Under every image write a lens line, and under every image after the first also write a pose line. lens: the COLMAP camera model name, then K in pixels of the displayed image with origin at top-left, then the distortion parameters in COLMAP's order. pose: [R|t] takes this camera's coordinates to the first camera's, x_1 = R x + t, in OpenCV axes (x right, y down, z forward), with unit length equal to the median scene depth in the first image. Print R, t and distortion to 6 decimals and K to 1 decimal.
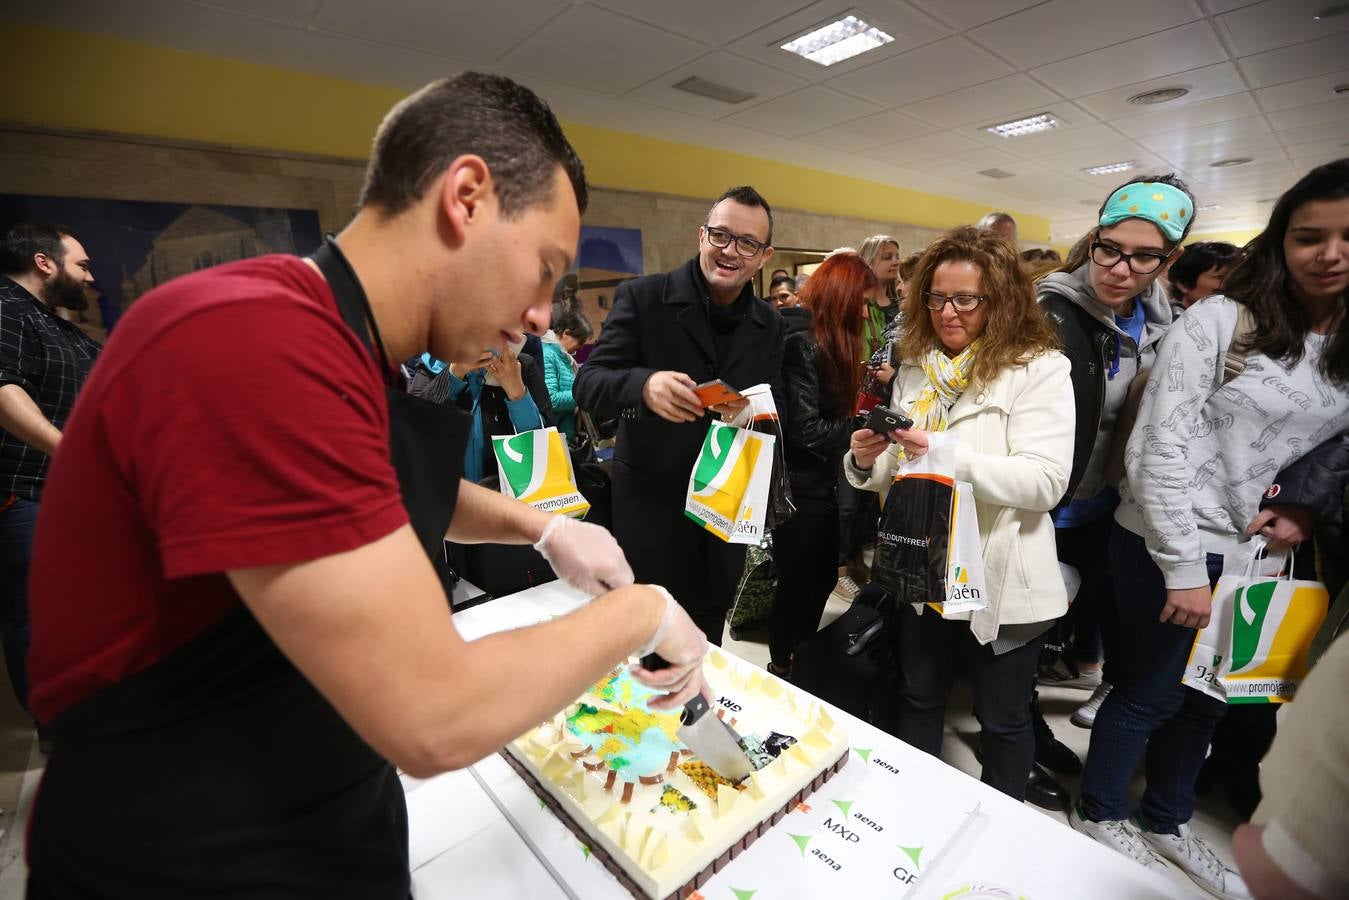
lens RADIAL K [[606.9, 0, 666.1], [0, 606.9, 453.9], [0, 0, 1]] dist [-0.047863, 0.020253]
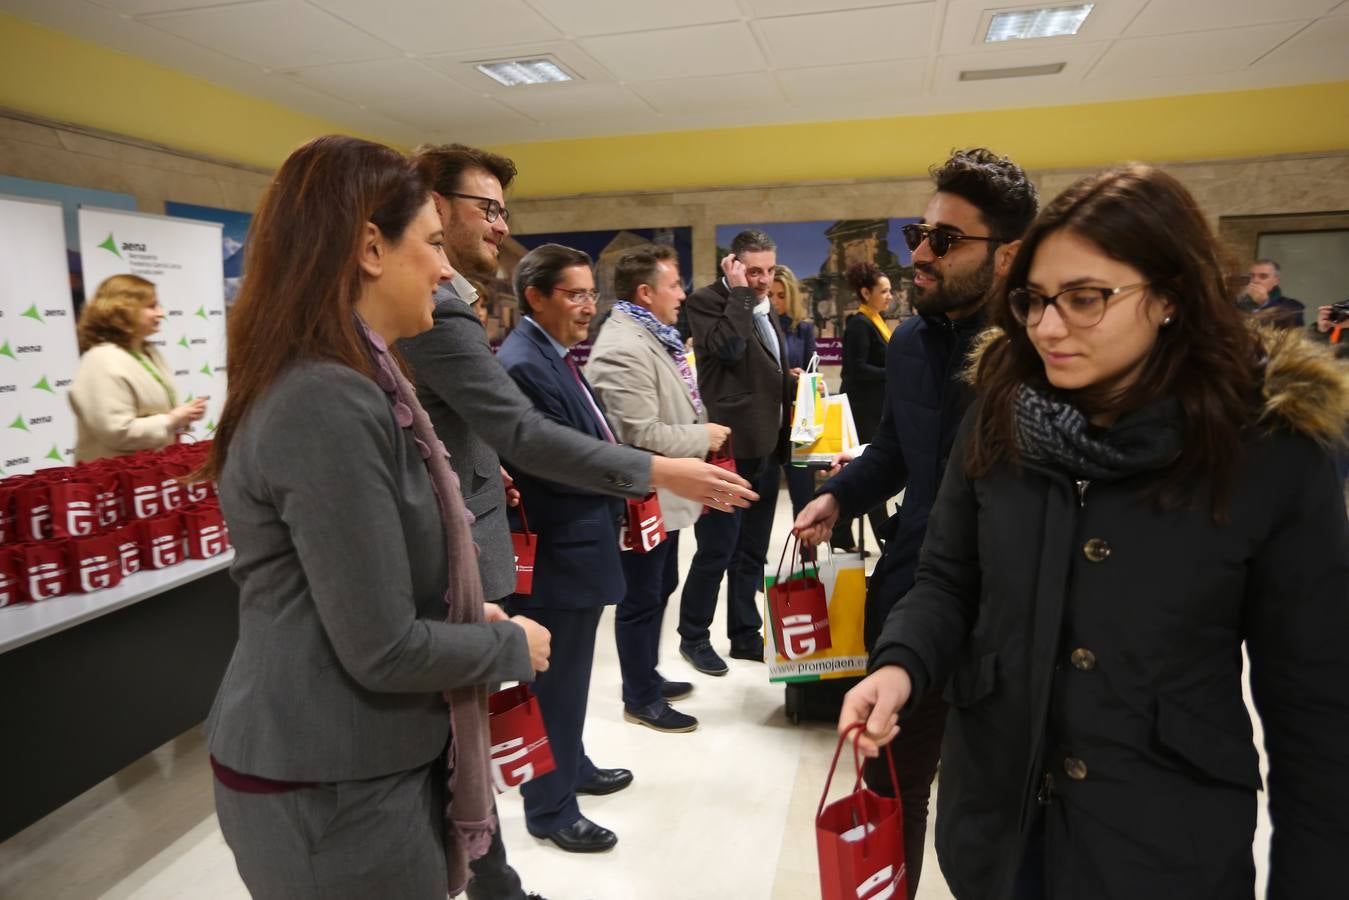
lens RADIAL K [[853.8, 0, 670.5], [0, 853.8, 445.5], [0, 0, 1]] dist [-0.017692, 0.036911]
pose [[0.572198, 0.165645, -0.803213, 0.962862], [-0.194333, 0.978883, 0.063433, -0.023577], [0.796759, 0.119794, 0.592305, -0.140285]]
